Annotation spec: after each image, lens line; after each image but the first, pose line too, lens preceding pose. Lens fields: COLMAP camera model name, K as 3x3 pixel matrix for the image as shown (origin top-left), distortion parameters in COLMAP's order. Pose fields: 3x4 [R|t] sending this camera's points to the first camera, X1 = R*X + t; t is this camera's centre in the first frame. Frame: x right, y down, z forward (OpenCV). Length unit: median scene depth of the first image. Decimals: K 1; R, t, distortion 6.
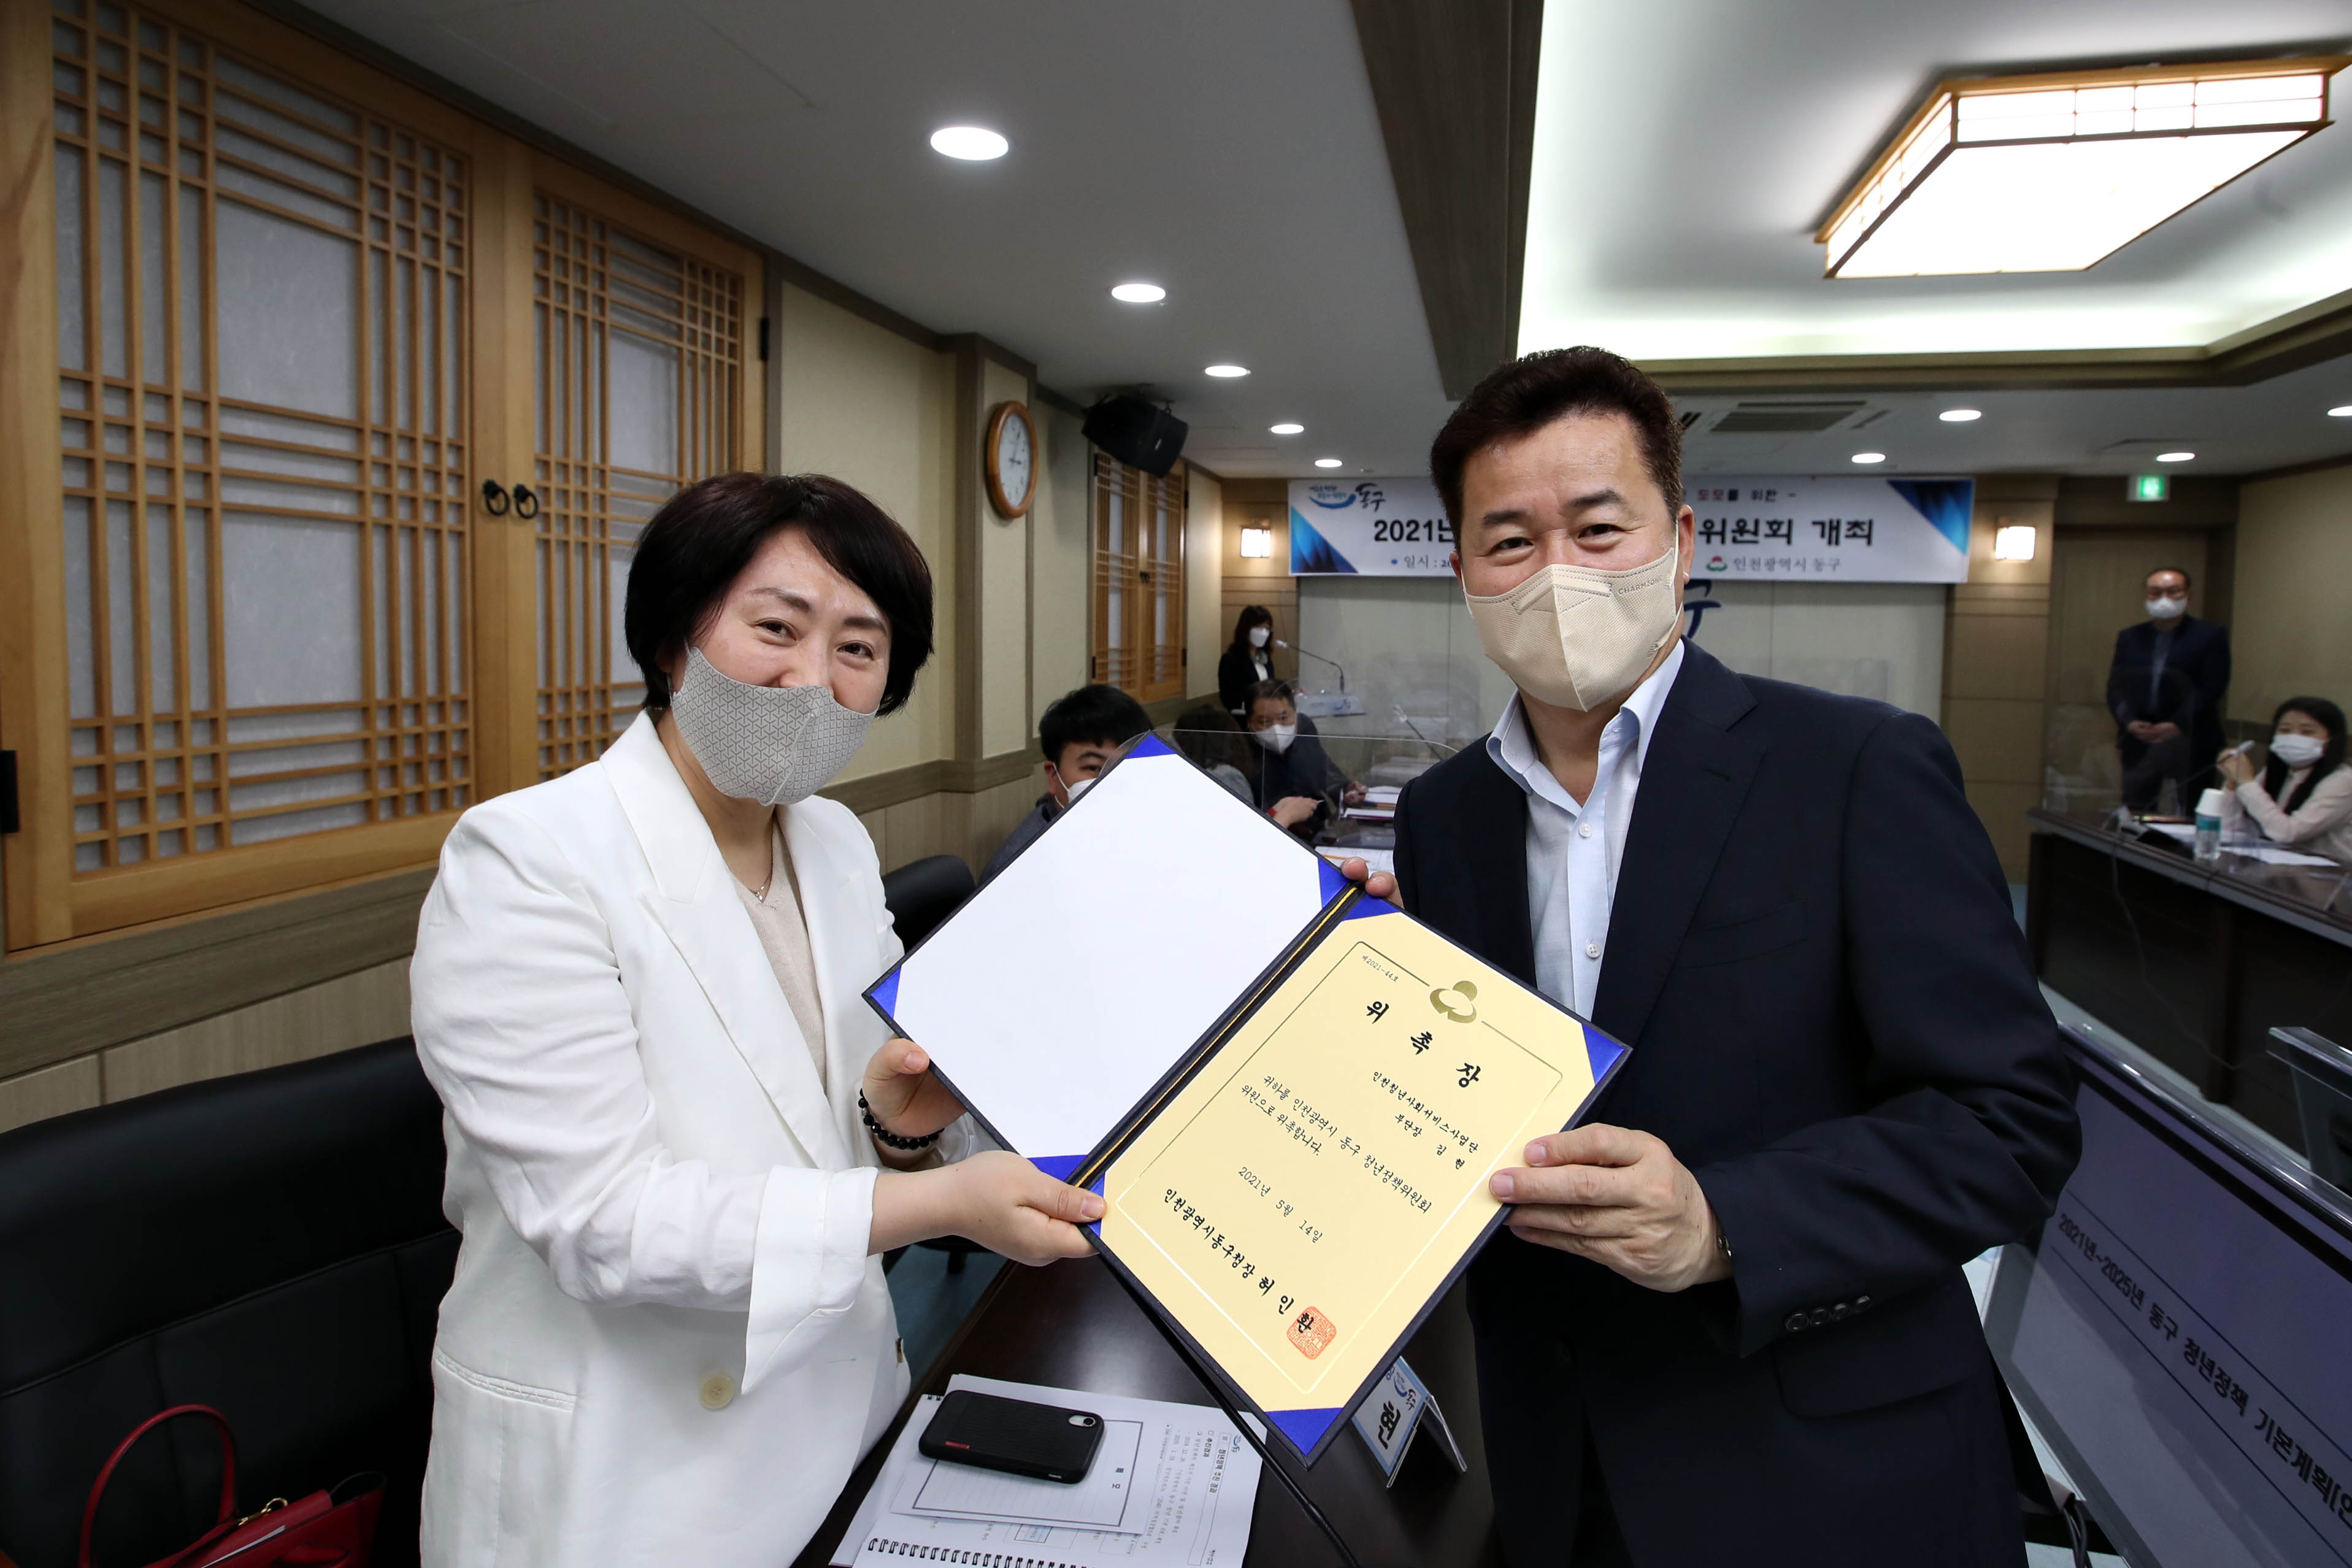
lens RADIAL K [[1278.2, 0, 1237.4], [0, 1278.2, 680.2], [0, 0, 1]] dist [-0.018030, 0.001390]
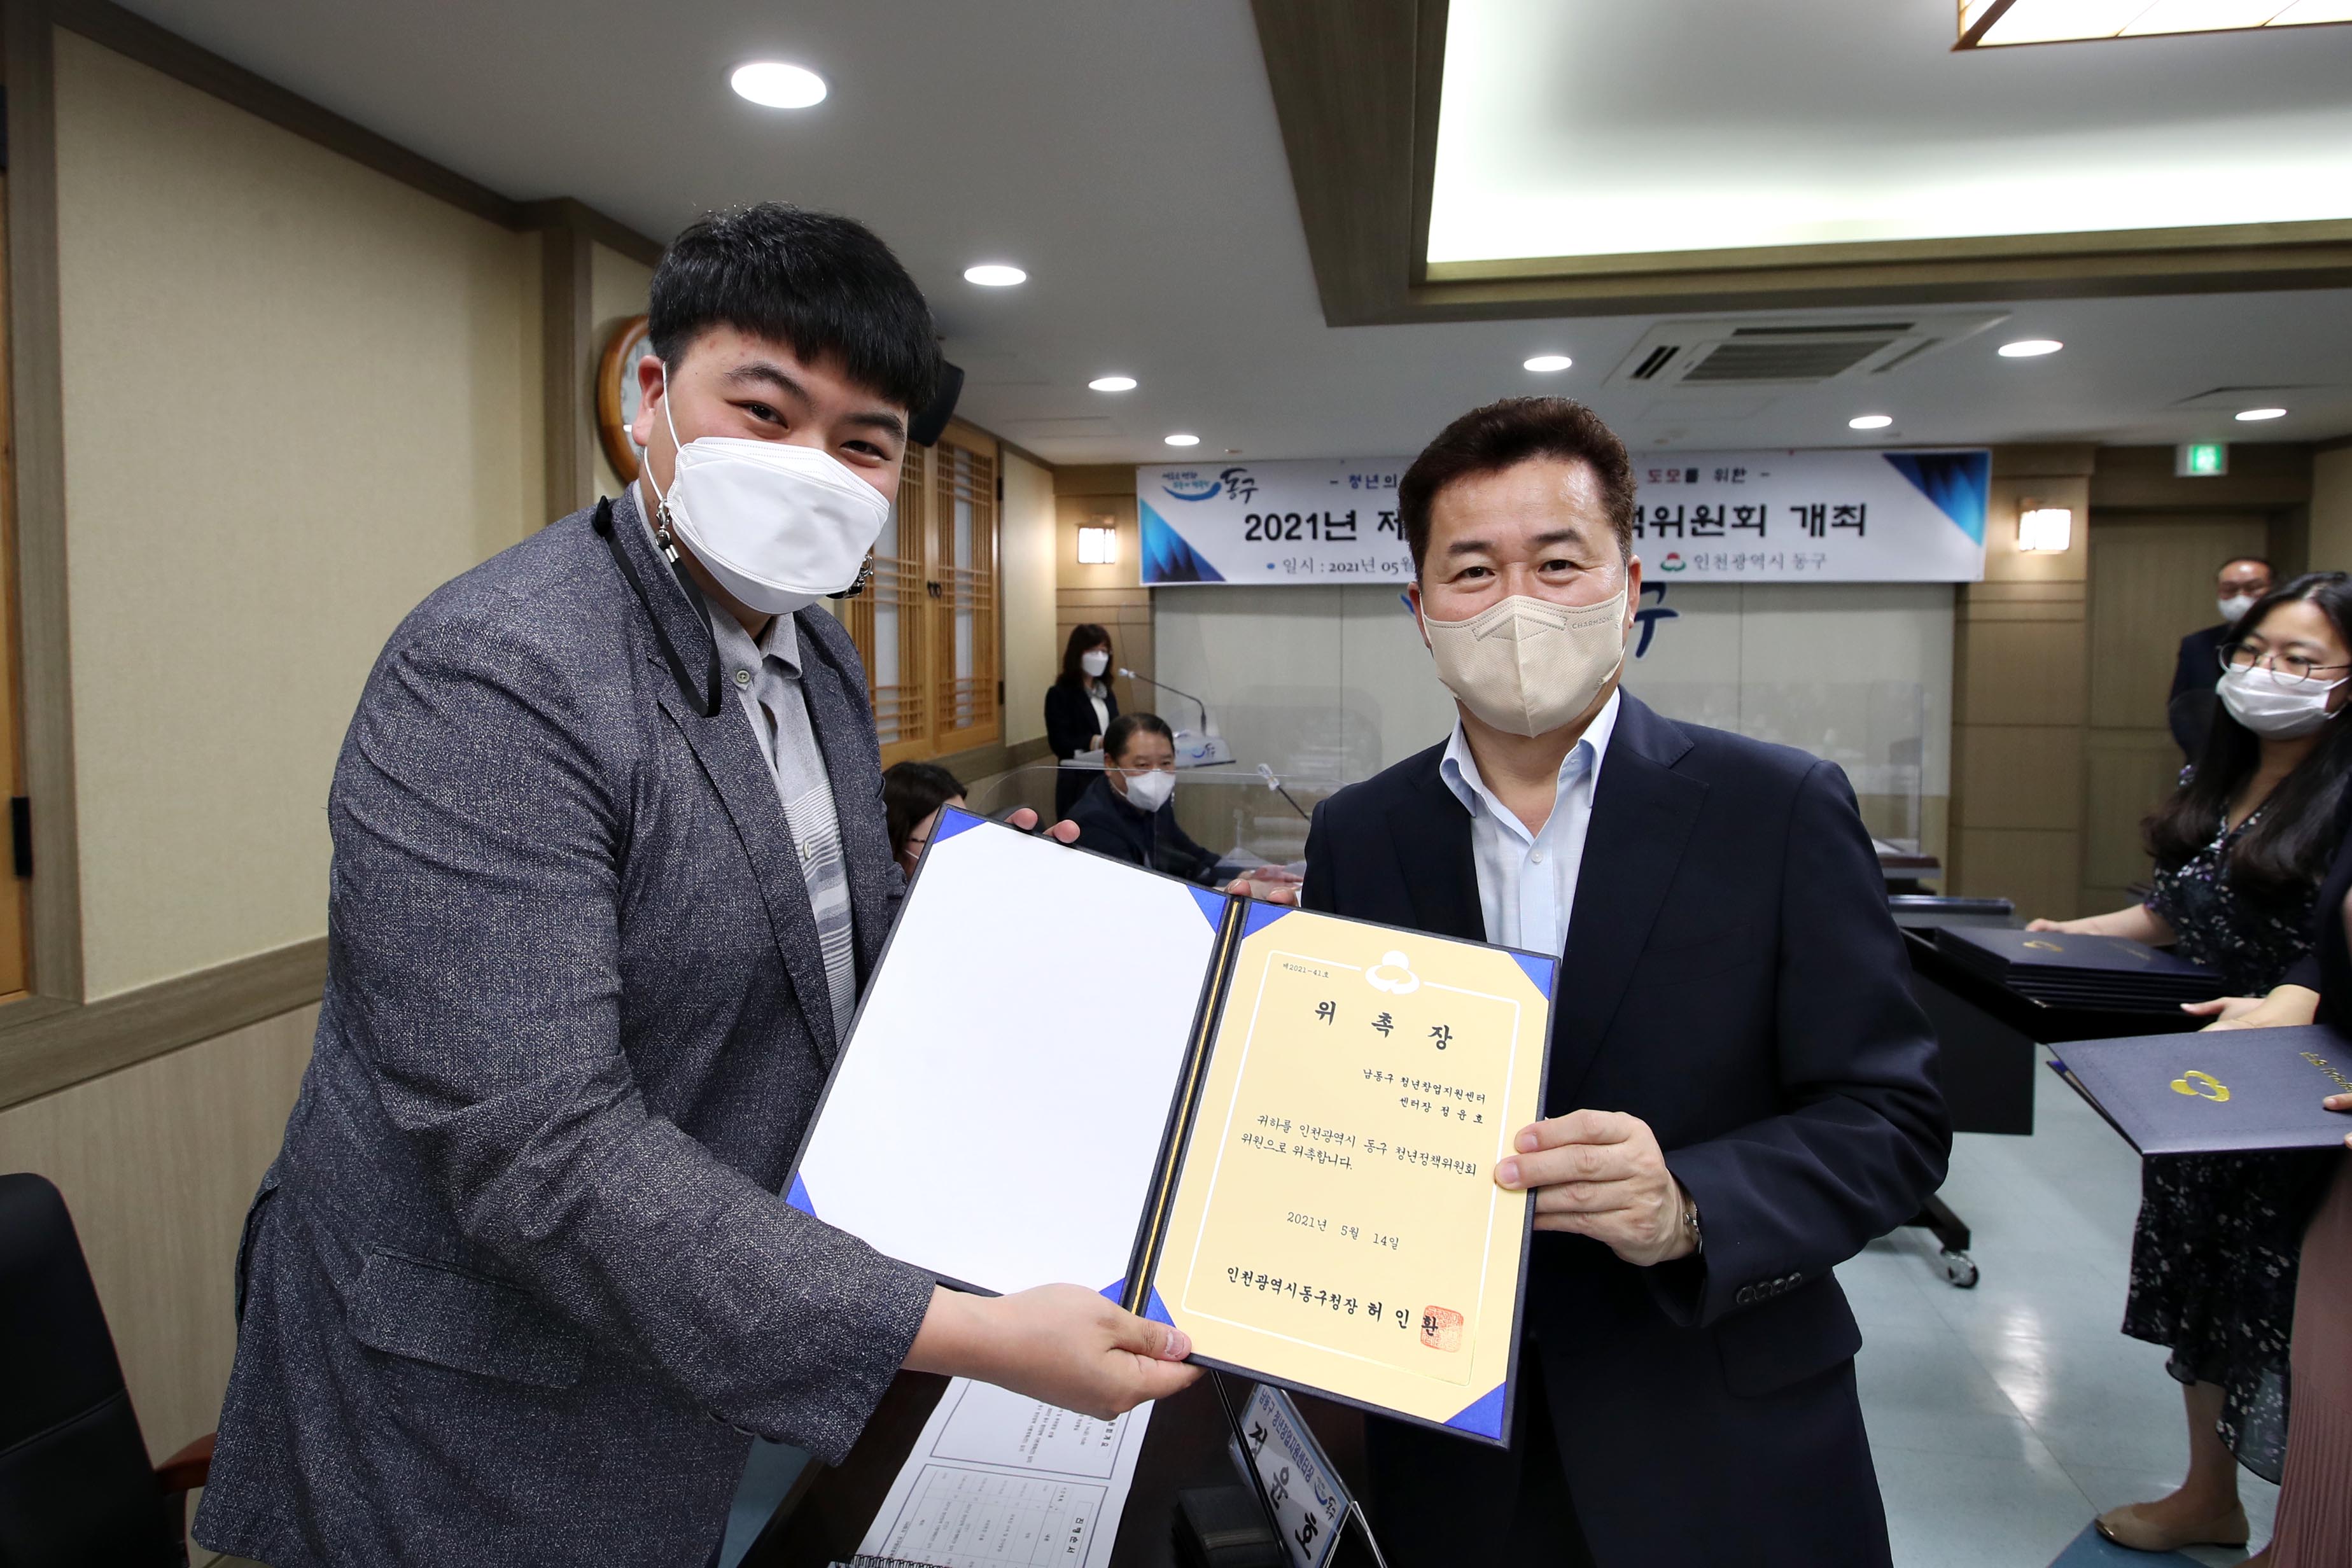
lens RADIAL K [[1314.3, 0, 1175.4], [0, 1314.3, 688.7], [0, 0, 1]] dist [-0.026892, 0.001033]
pose [[0.999227, -0.018651, 0.034614, 0.035545], [0.018946, 0.999787, -0.008229, -0.011431], [-0.034454, 0.008878, 0.999367, 0.194745]]
